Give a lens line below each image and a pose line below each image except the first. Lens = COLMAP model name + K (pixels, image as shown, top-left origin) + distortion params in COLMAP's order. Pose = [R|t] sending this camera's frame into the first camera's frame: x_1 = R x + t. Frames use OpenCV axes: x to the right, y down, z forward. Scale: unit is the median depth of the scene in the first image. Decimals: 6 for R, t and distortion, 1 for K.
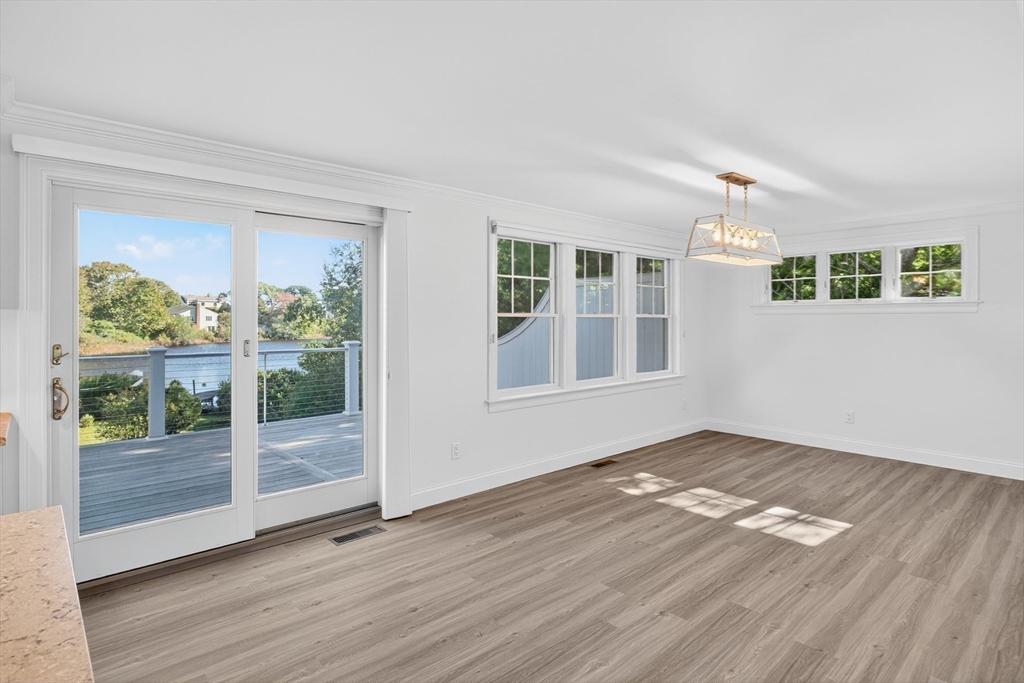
lens RADIAL K [[532.9, 0, 512.1], [0, 532.9, 316.5], [0, 0, 1]] dist [-0.001338, -0.000087]
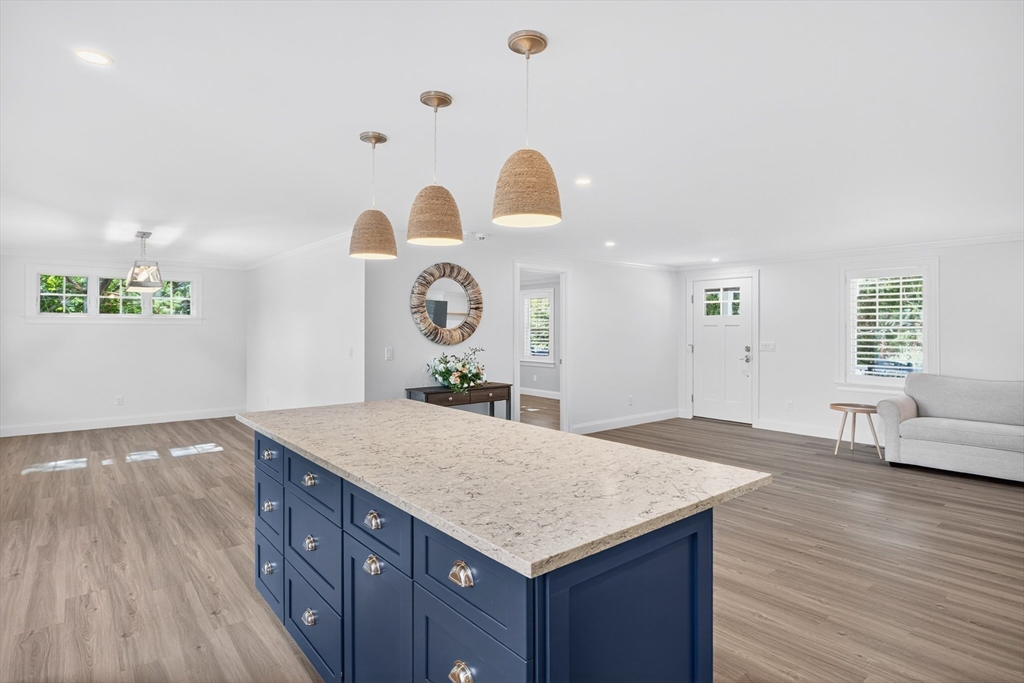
lens RADIAL K [[532.9, 0, 512.1], [0, 532.9, 316.5], [0, 0, 1]] dist [-0.001338, -0.000087]
pose [[0.046071, 0.022326, 0.998689, -0.645324], [-0.001454, 0.999751, -0.022283, 0.002219], [-0.998937, -0.000425, 0.046092, -0.054670]]
